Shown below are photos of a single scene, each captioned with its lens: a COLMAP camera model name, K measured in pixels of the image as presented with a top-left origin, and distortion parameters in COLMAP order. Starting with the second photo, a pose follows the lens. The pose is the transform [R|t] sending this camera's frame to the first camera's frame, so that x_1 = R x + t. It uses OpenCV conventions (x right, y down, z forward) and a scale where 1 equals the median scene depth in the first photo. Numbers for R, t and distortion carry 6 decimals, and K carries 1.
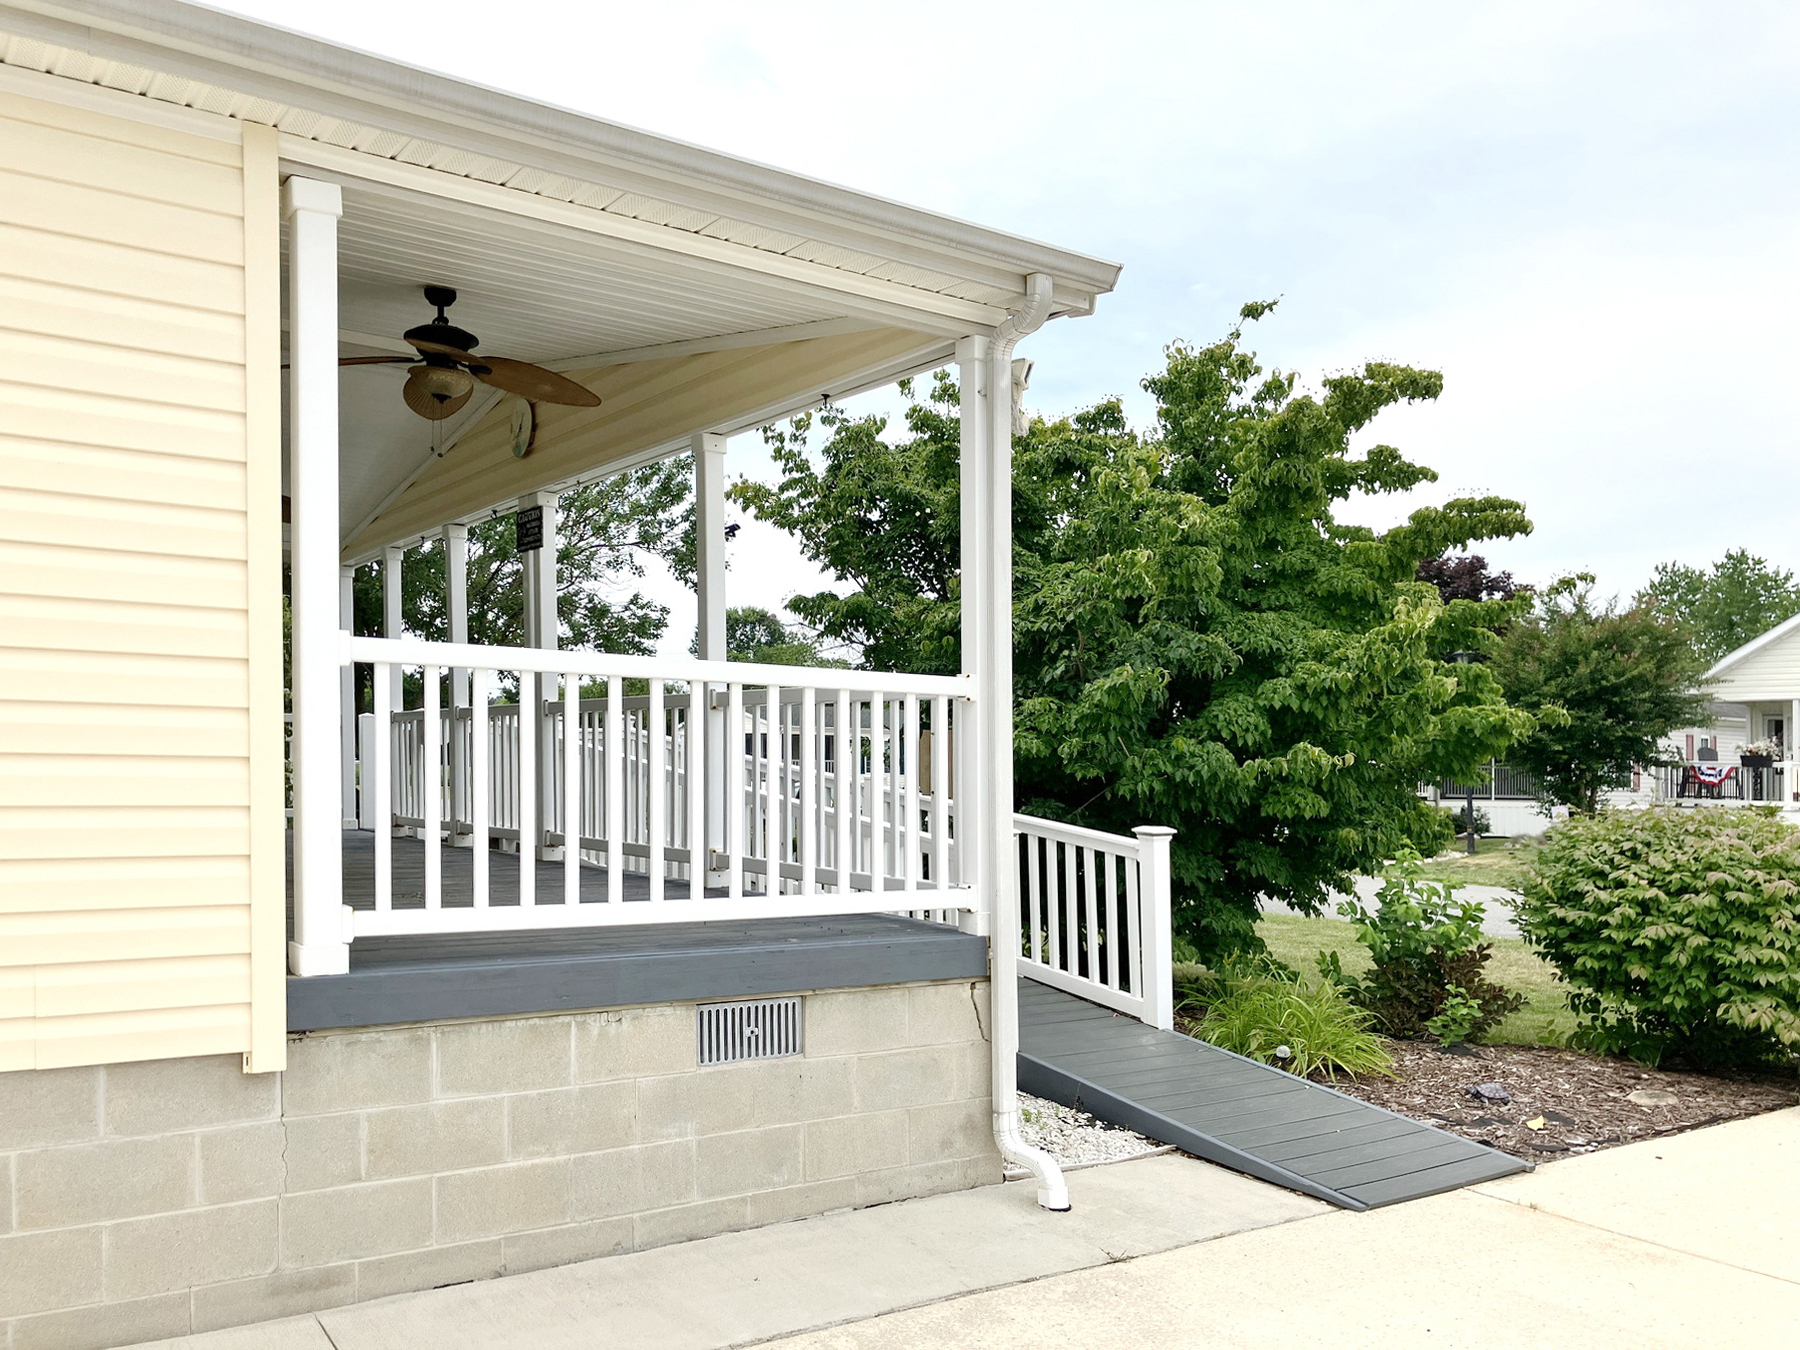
lens RADIAL K [[1450.7, 0, 899.2], [0, 1450.7, 672.4], [0, 0, 1]] dist [-0.004278, 0.003095]
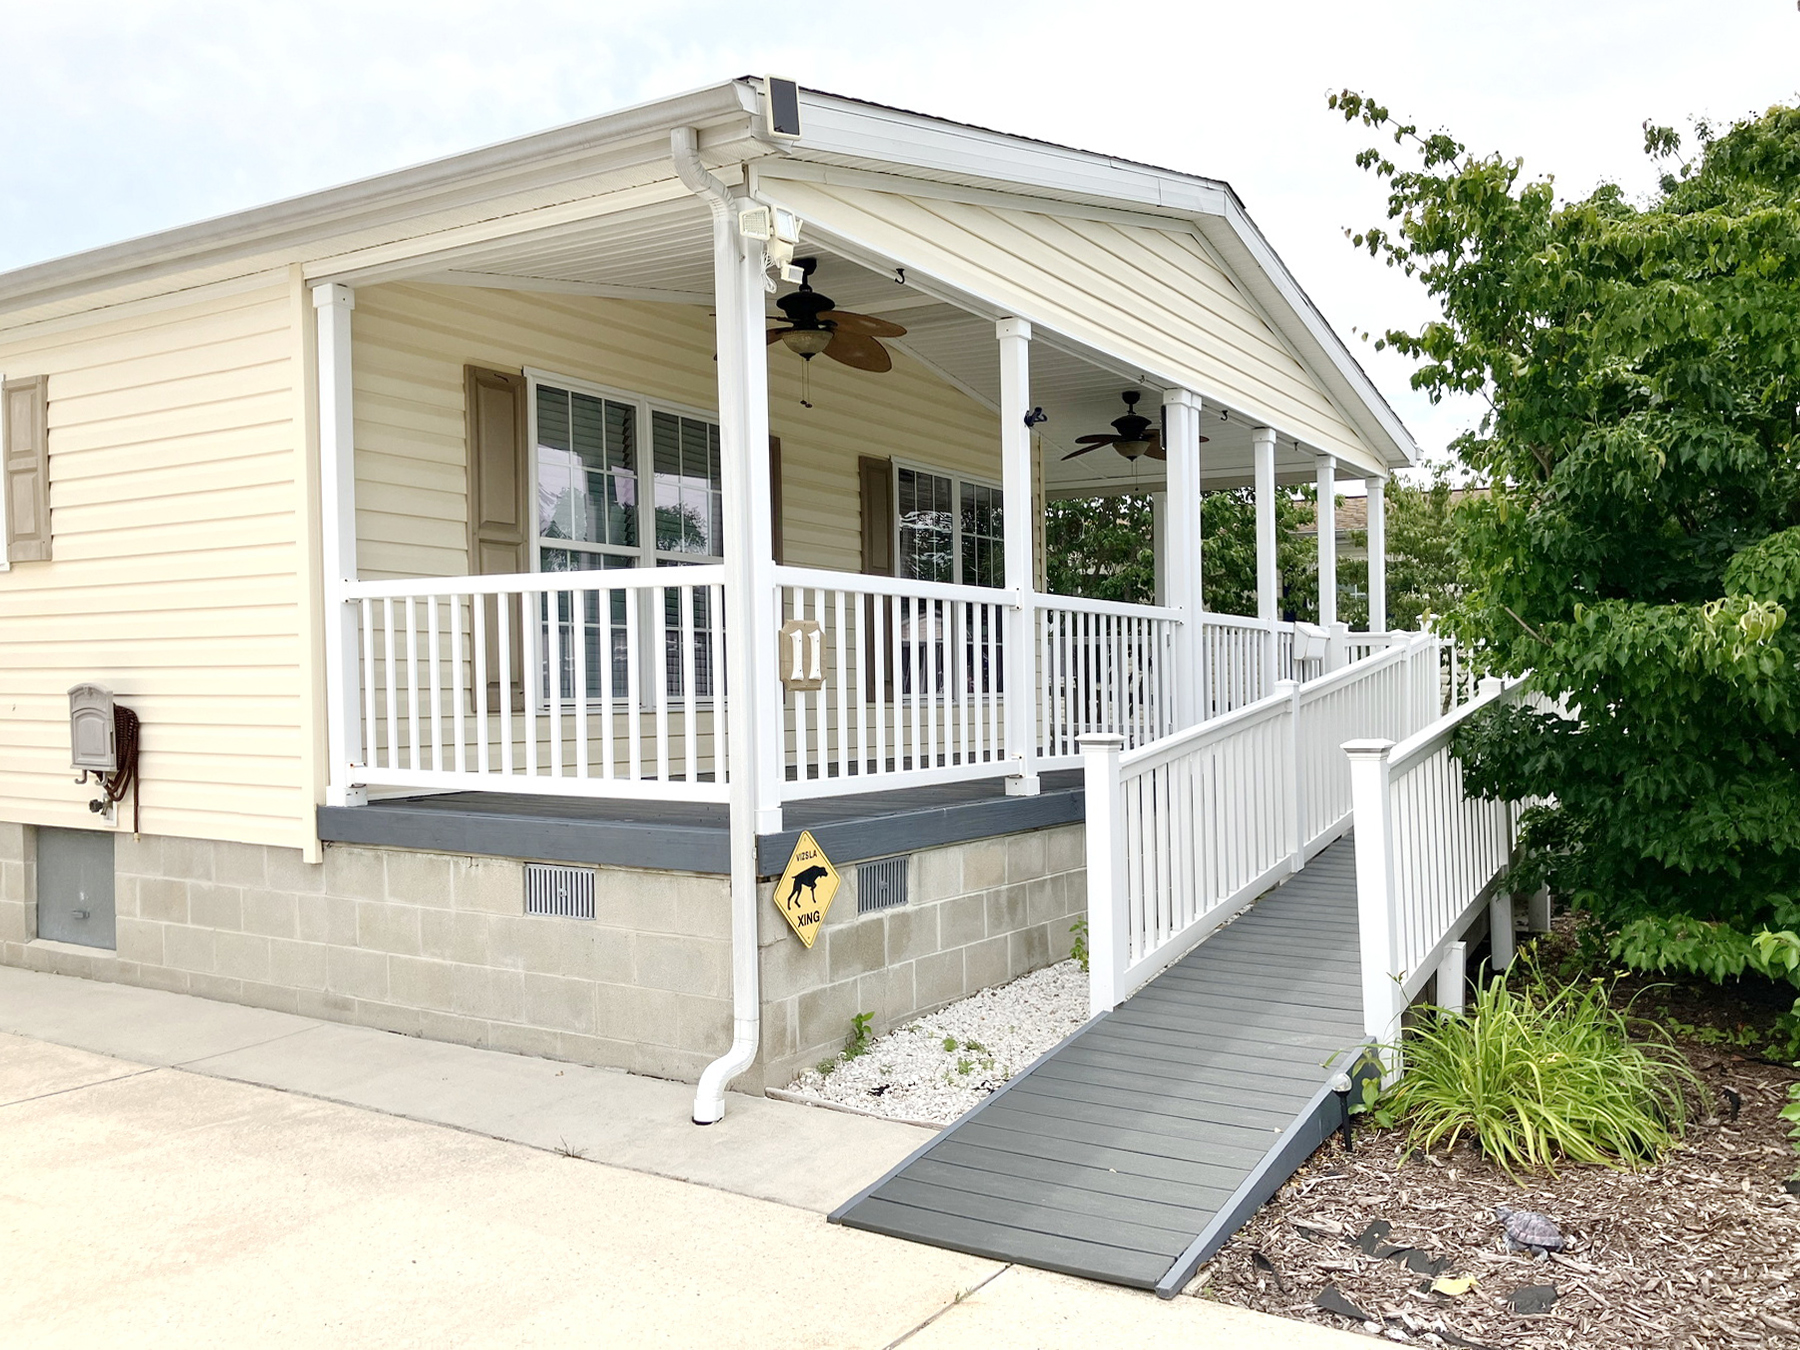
lens RADIAL K [[1533.1, 0, 900.7], [0, 1533.1, 678.1], [0, 0, 1]] dist [-0.000409, -0.023897]
pose [[0.412306, -0.026066, -0.910672, 1.183627], [0.058609, 0.998279, -0.002038, 0.101365], [0.909158, -0.052533, 0.413124, 0.792445]]
